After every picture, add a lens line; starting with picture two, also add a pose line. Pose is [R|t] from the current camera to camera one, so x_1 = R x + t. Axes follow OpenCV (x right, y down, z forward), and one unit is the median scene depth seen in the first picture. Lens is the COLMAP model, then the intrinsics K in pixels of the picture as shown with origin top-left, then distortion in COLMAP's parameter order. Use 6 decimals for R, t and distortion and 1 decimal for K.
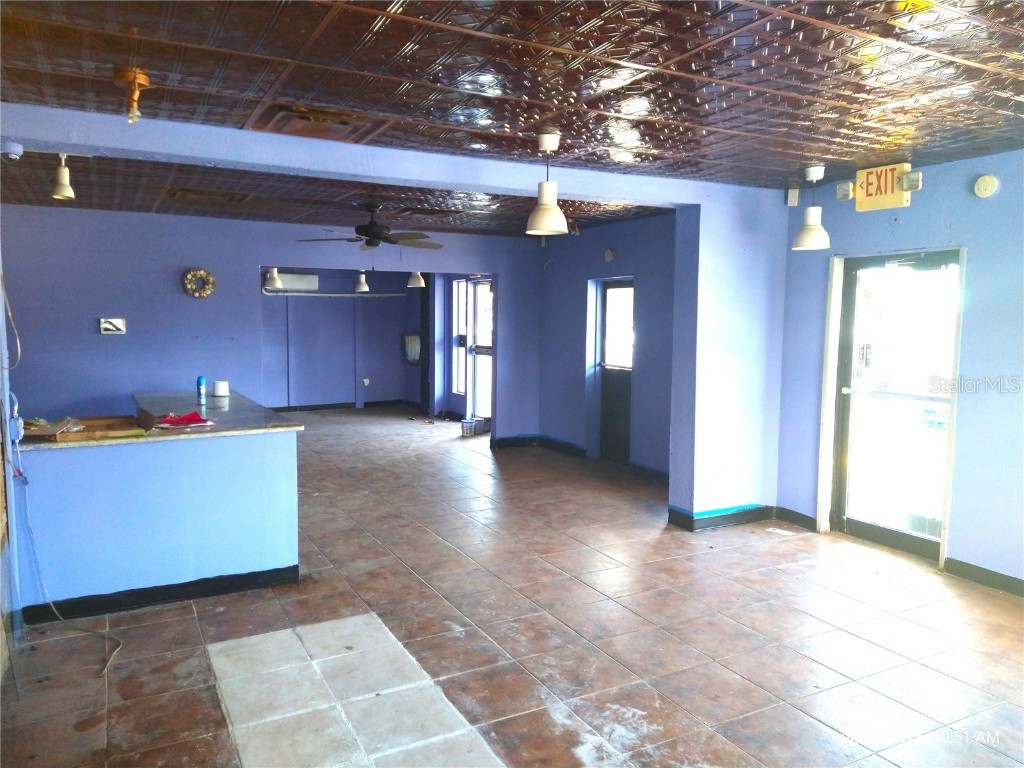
lens RADIAL K [[750.4, 0, 511.9], [0, 750.4, 378.7], [0, 0, 1]] dist [0.101464, -0.141812]
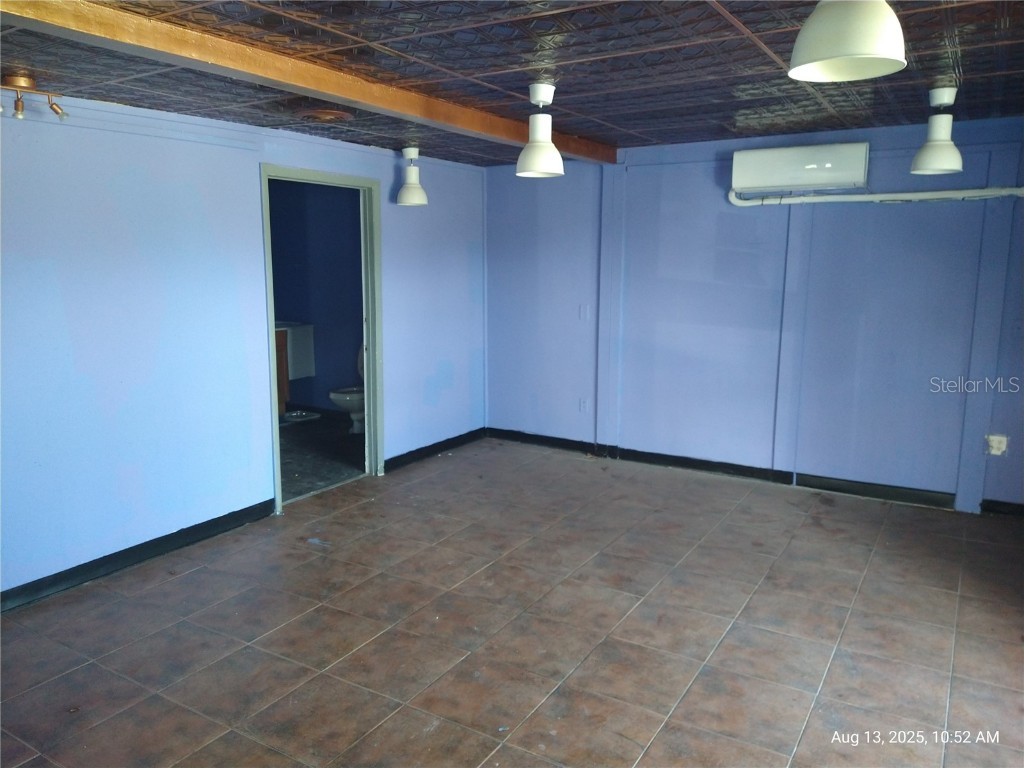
lens RADIAL K [[750.4, 0, 511.9], [0, 750.4, 378.7], [0, 0, 1]] dist [0.101464, -0.141812]
pose [[0.508872, 0.132976, -0.850510, -0.013126], [-0.066372, 0.991117, 0.115248, -0.058376], [0.858280, -0.002197, 0.513177, 0.713521]]
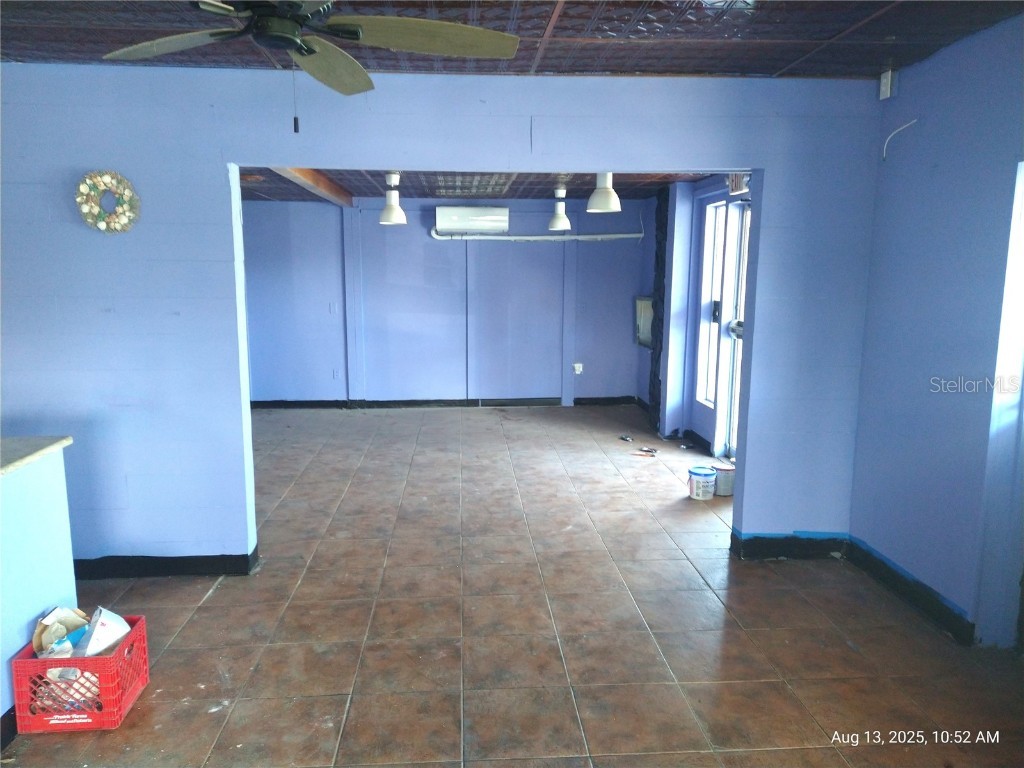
lens RADIAL K [[750.4, 0, 511.9], [0, 750.4, 378.7], [0, 0, 1]] dist [0.101464, -0.141812]
pose [[0.914504, 0.055517, -0.400751, 0.024446], [-0.030995, 0.997243, 0.067420, -0.033658], [0.403389, -0.049234, 0.913703, 0.414294]]
